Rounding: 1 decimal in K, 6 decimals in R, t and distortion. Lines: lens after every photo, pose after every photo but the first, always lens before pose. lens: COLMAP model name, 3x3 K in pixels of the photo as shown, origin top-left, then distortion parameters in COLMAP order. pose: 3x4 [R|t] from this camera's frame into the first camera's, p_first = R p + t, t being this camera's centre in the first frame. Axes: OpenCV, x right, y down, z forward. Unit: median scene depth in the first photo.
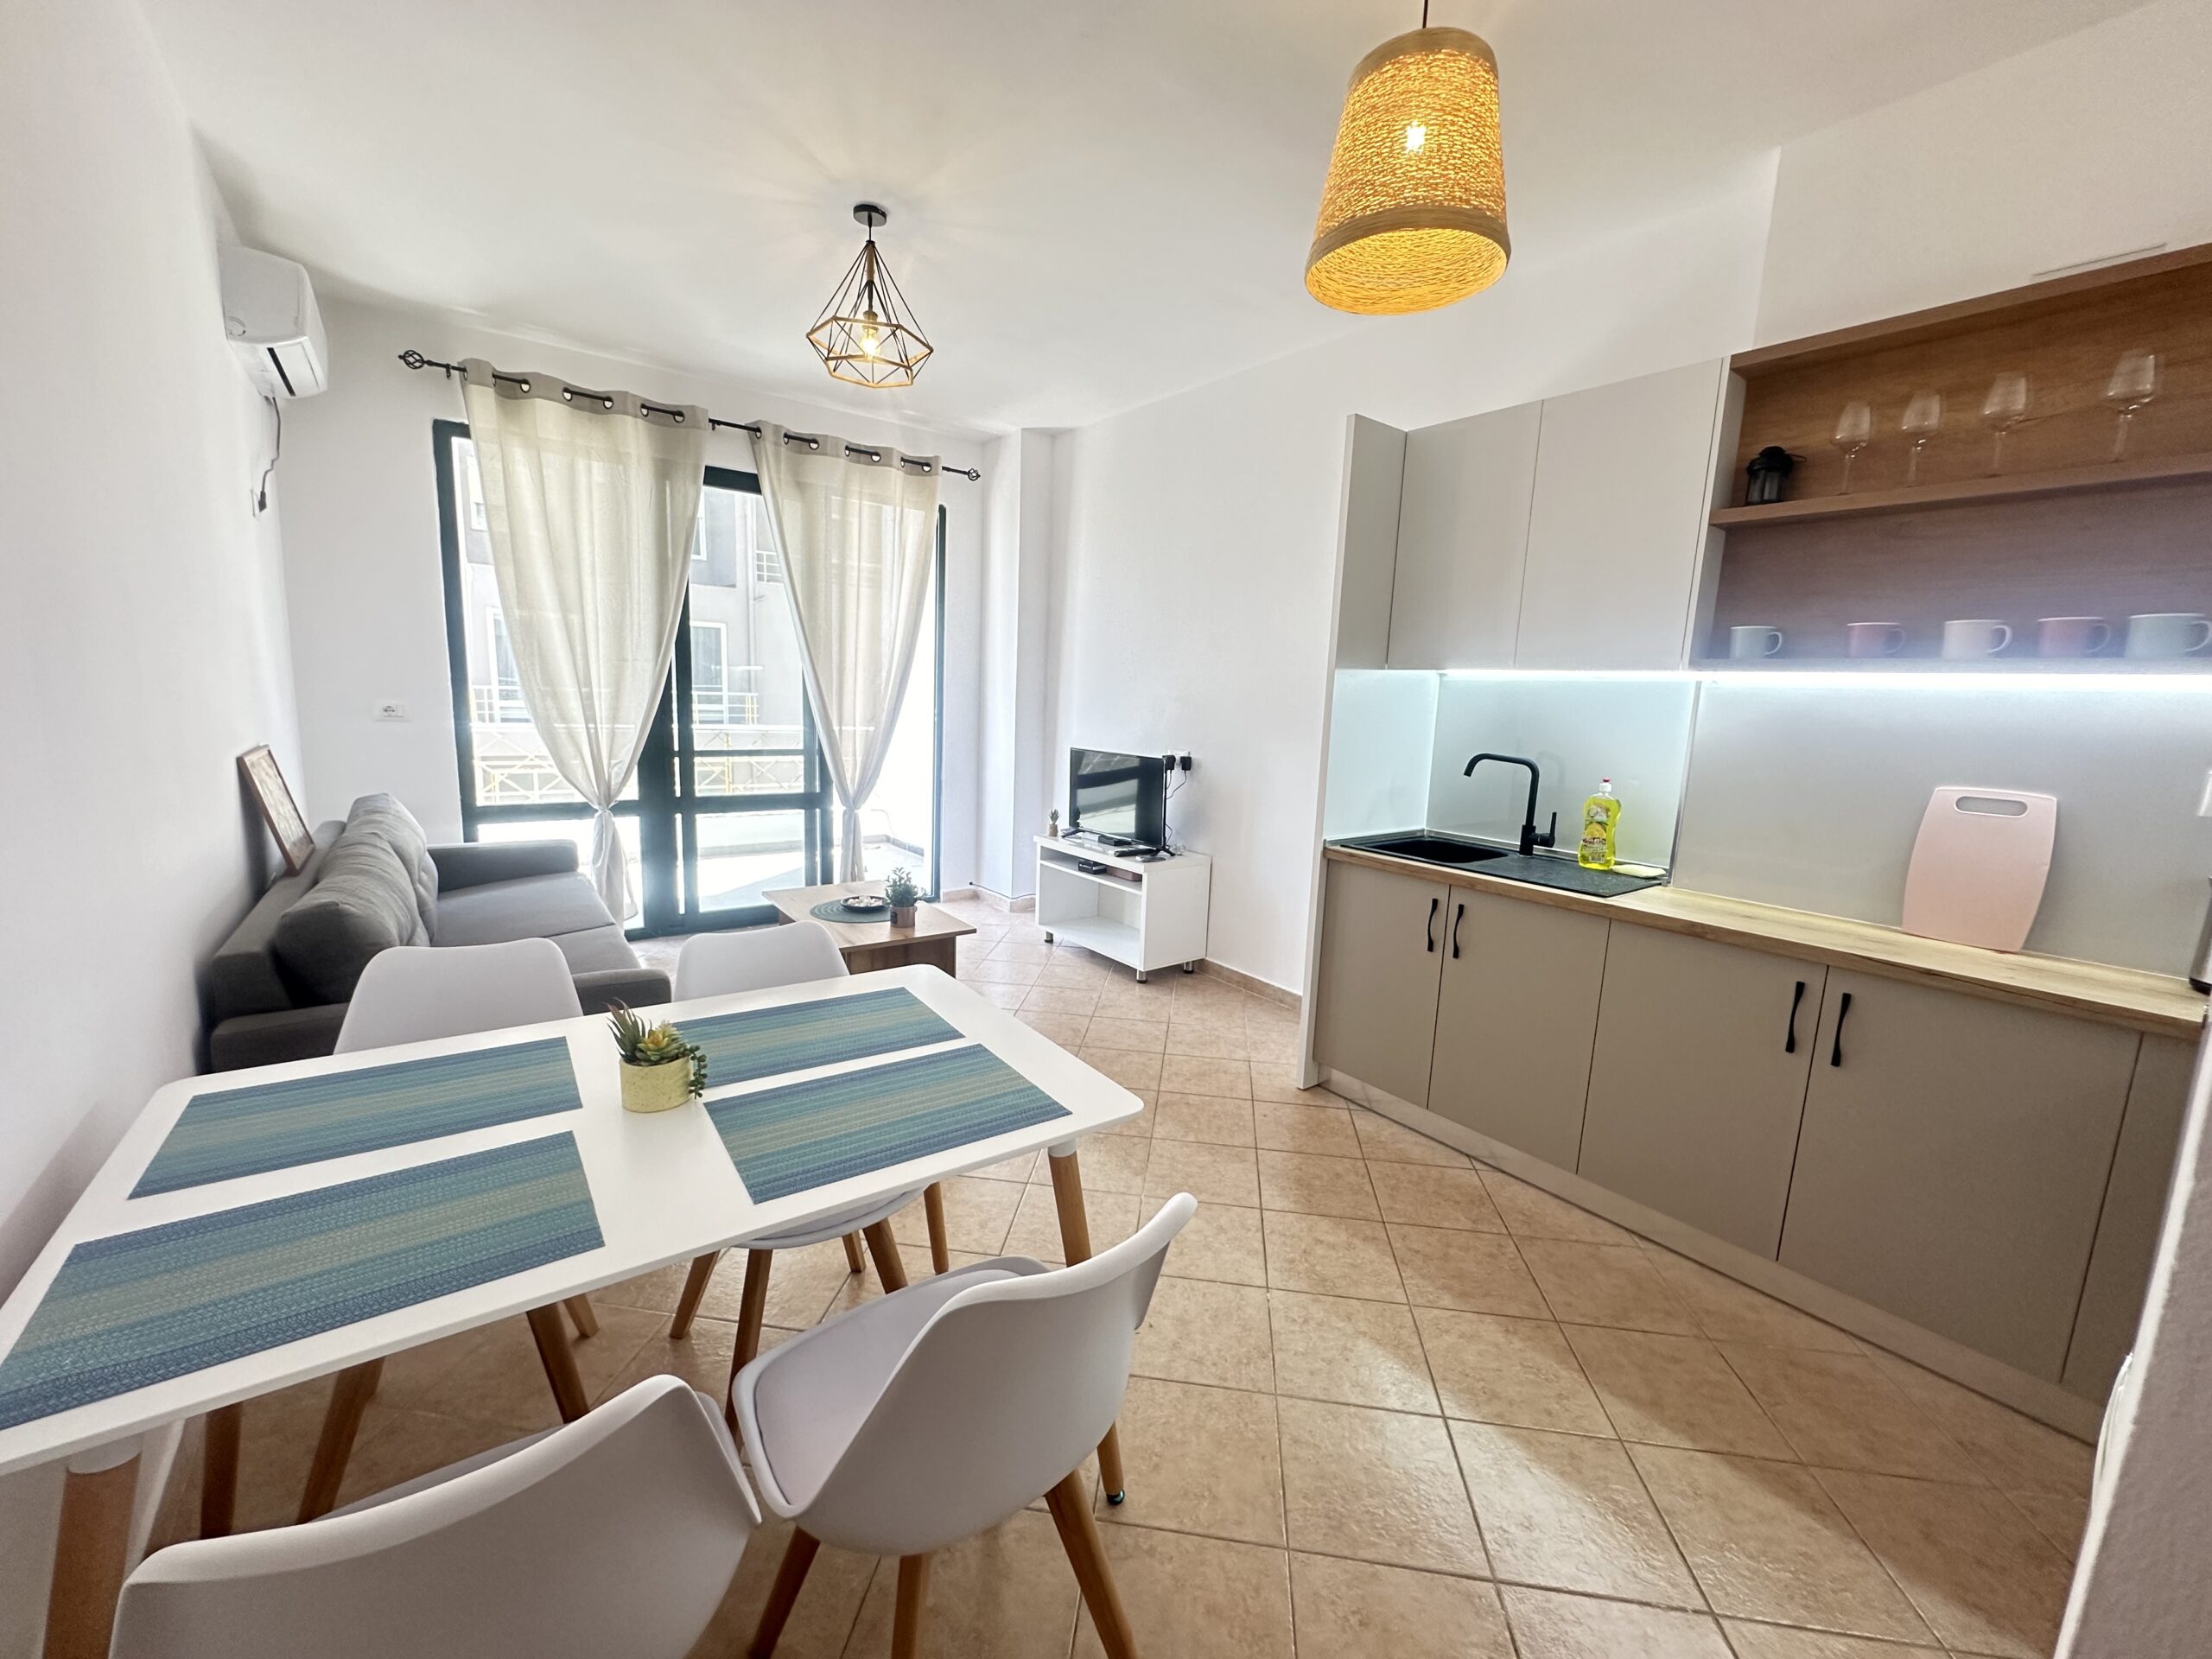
lens RADIAL K [[882.2, 0, 1104.6], [0, 882.2, 833.5], [0, 0, 1]] dist [-0.006683, 0.000965]
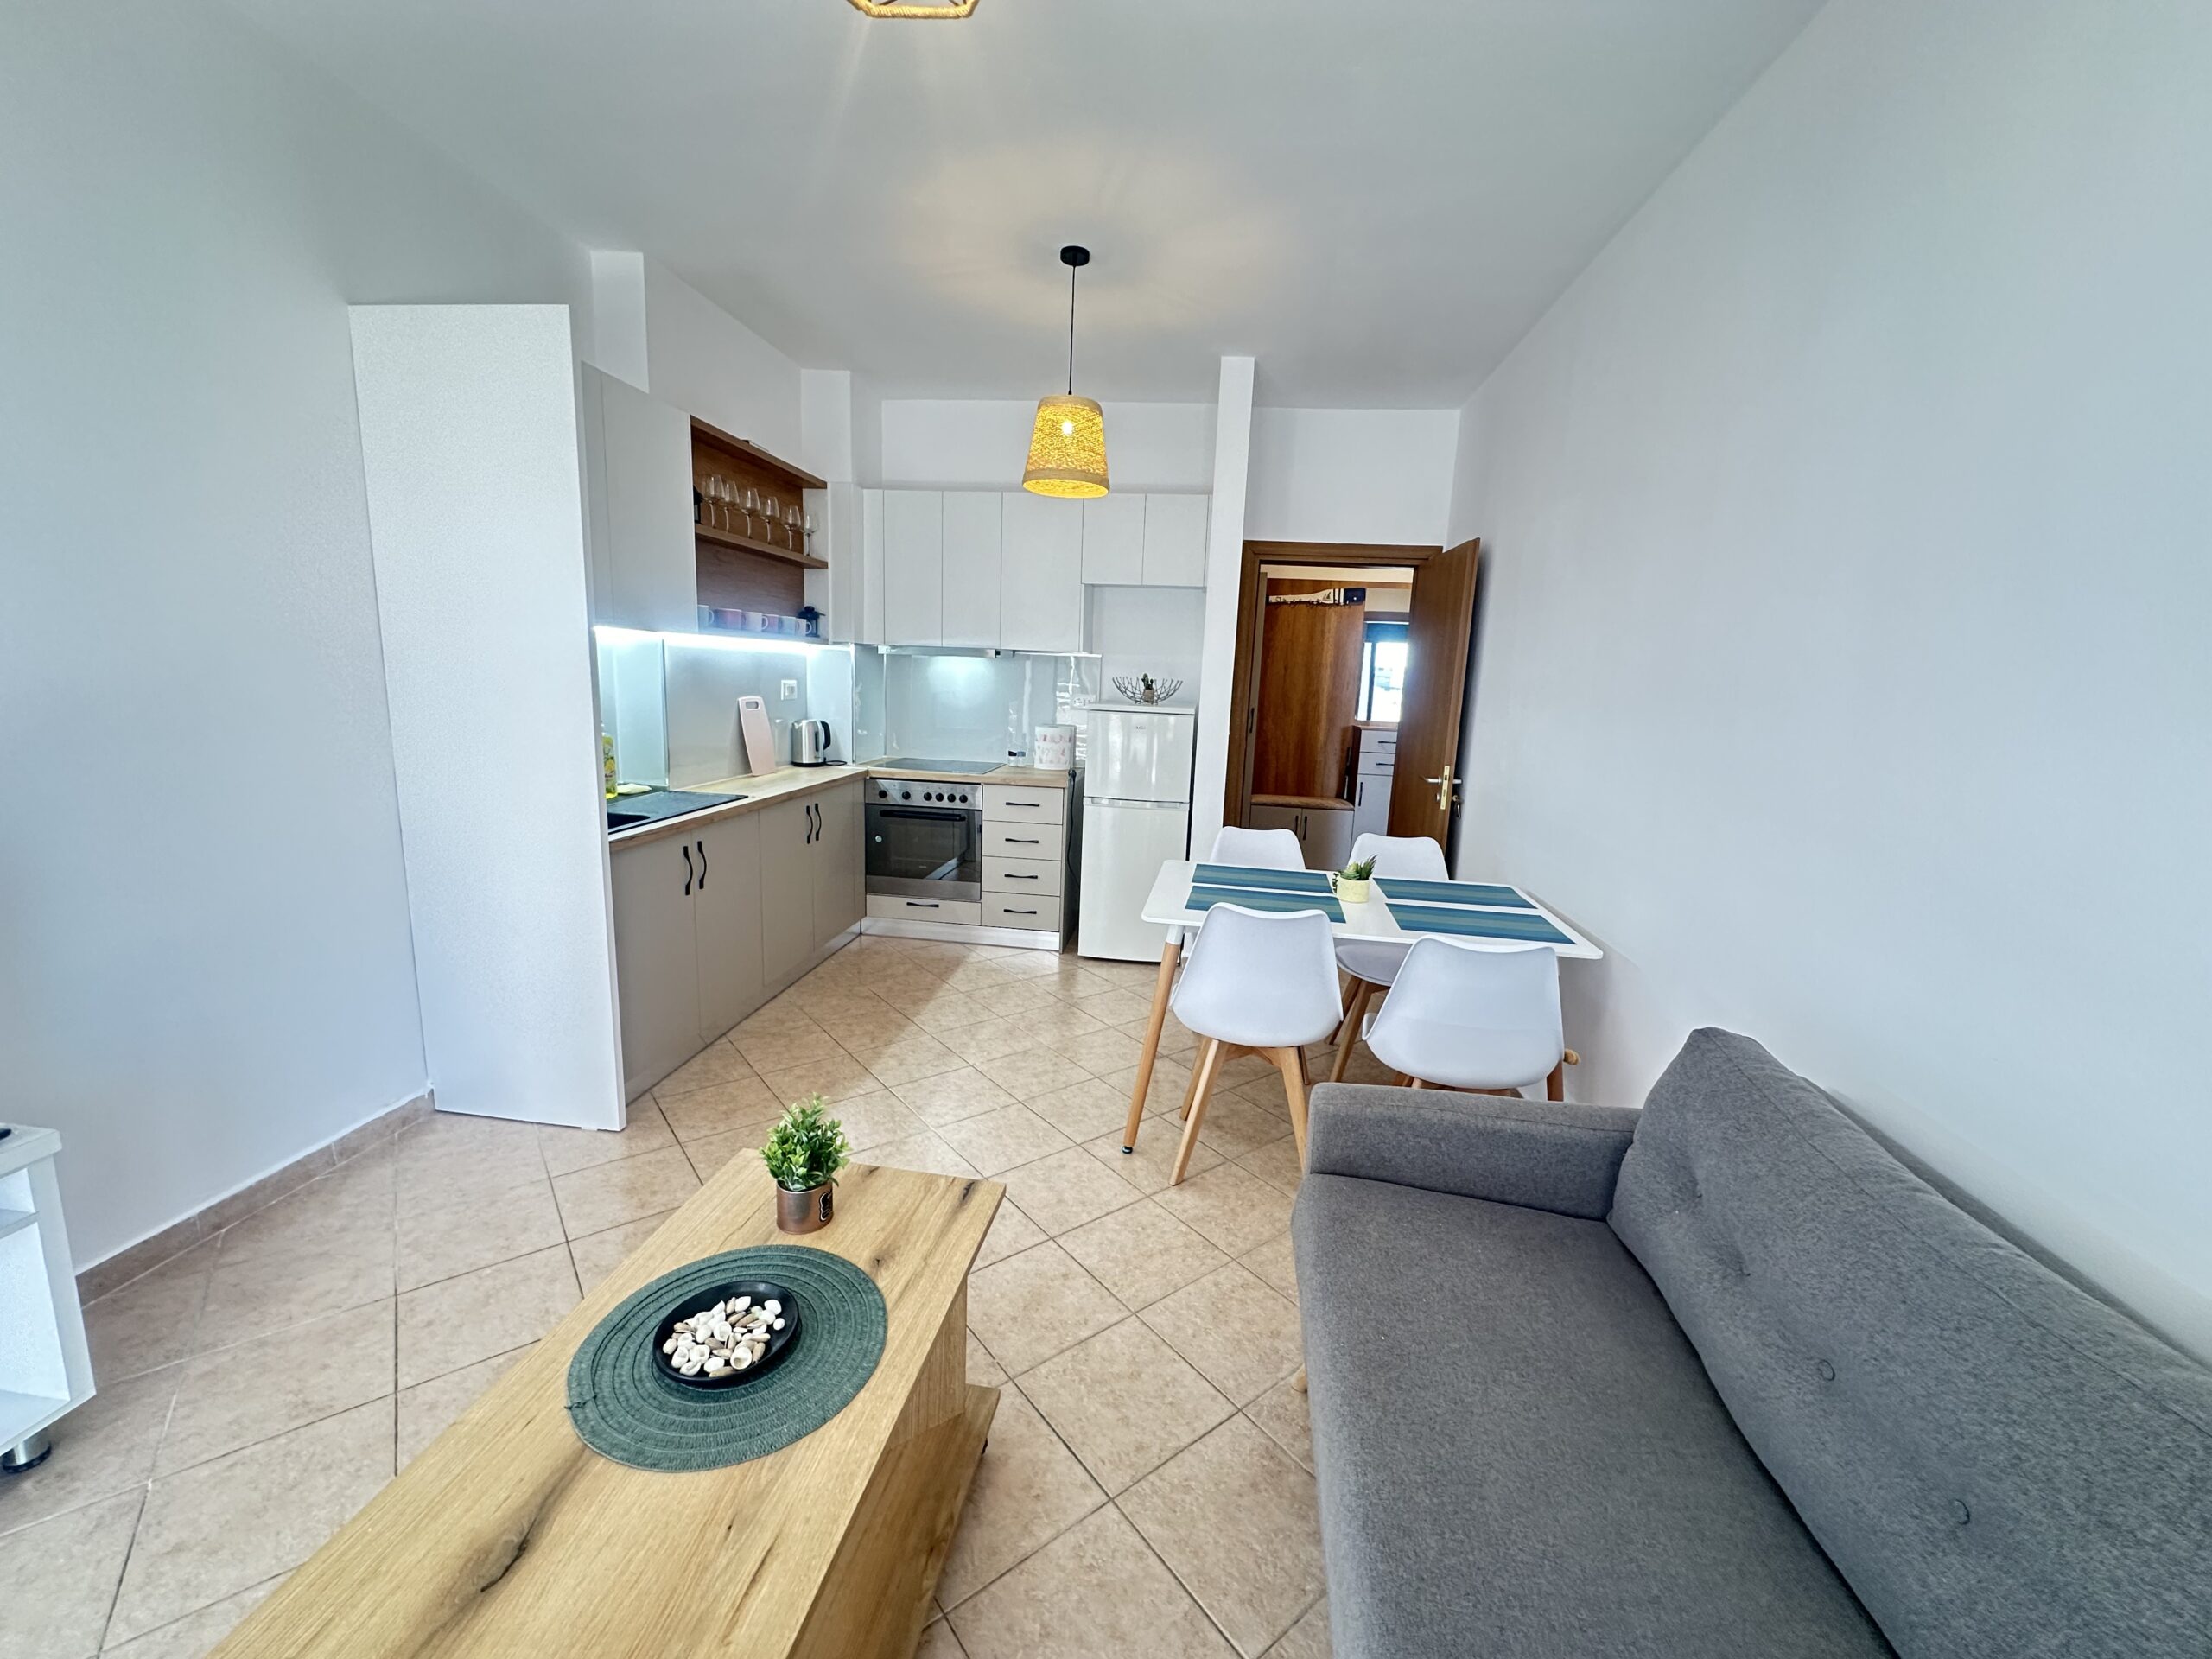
lens RADIAL K [[882.2, 0, 1109.0], [0, 882.2, 828.6], [0, 0, 1]] dist [-0.006683, 0.000965]
pose [[-0.723797, -0.183016, 0.665299, -0.869785], [0.041540, 0.950878, 0.306768, -0.309306], [-0.688761, 0.249674, -0.680640, 1.667273]]
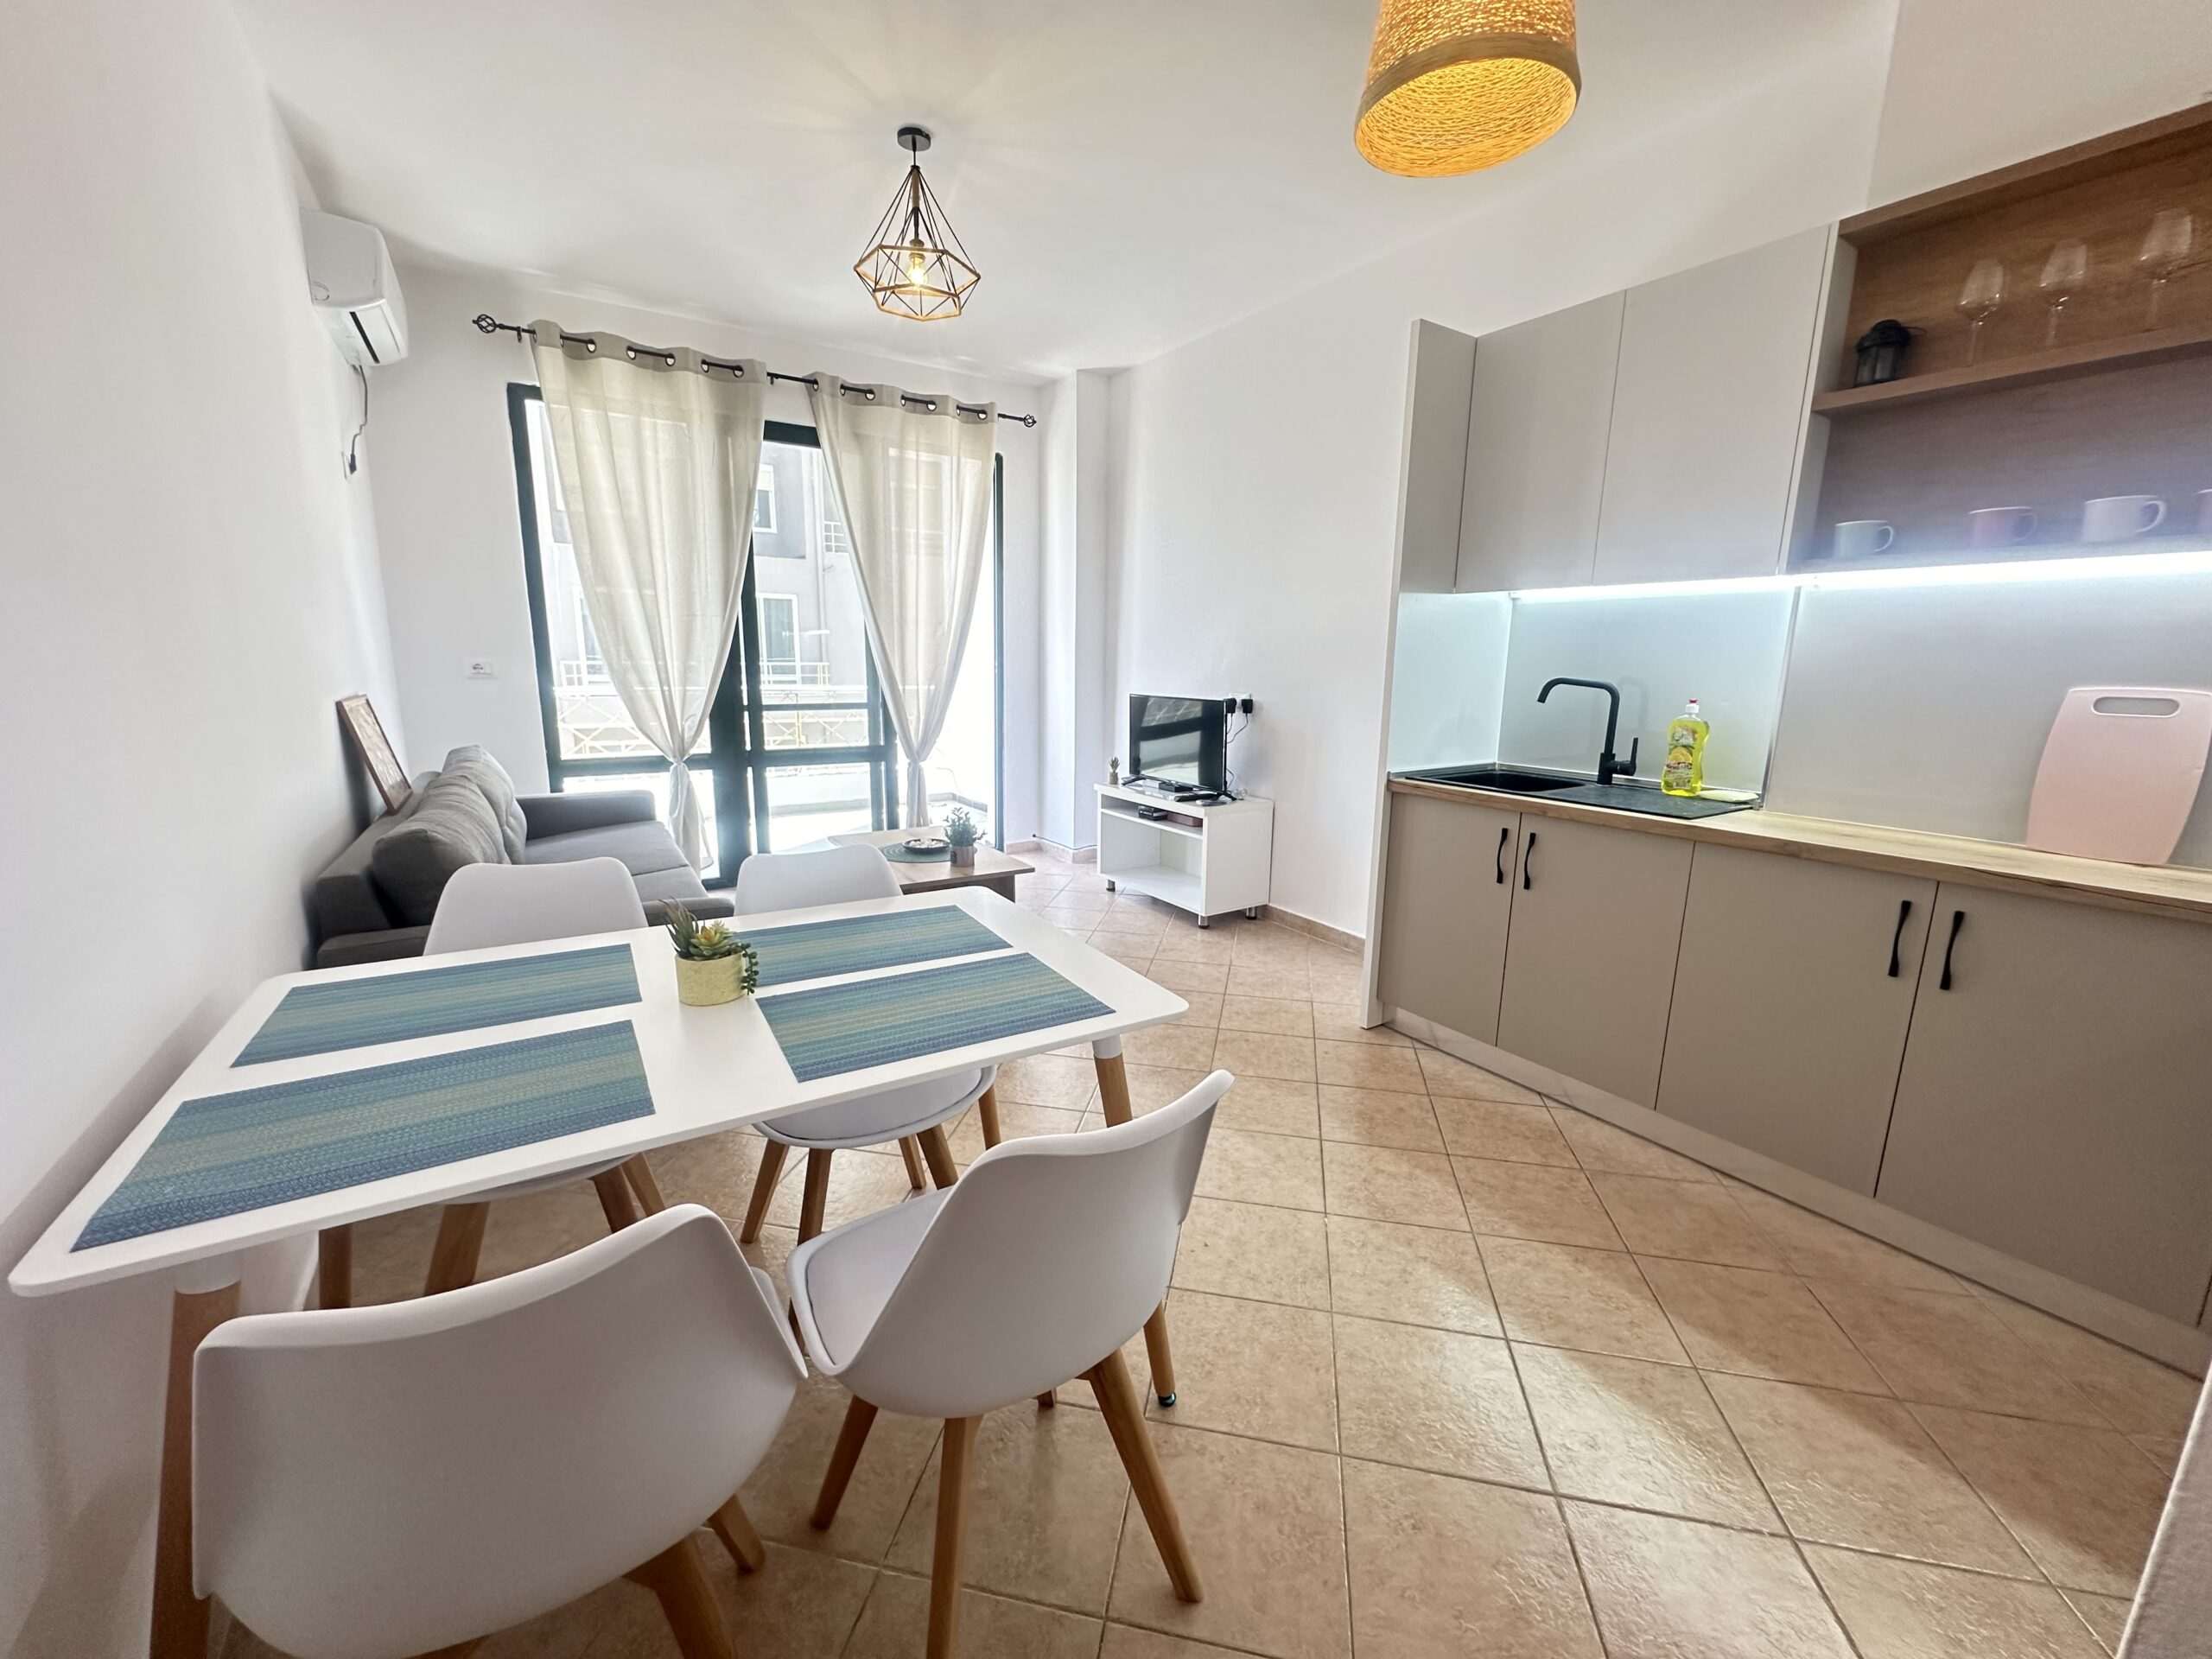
lens RADIAL K [[882.2, 0, 1104.2], [0, 882.2, 834.5], [0, 0, 1]] dist [-0.006683, 0.000965]
pose [[0.996889, -0.009142, -0.078284, 0.017749], [0.012008, 0.999272, 0.036219, 0.049564], [0.077896, -0.037046, 0.996273, 0.011100]]
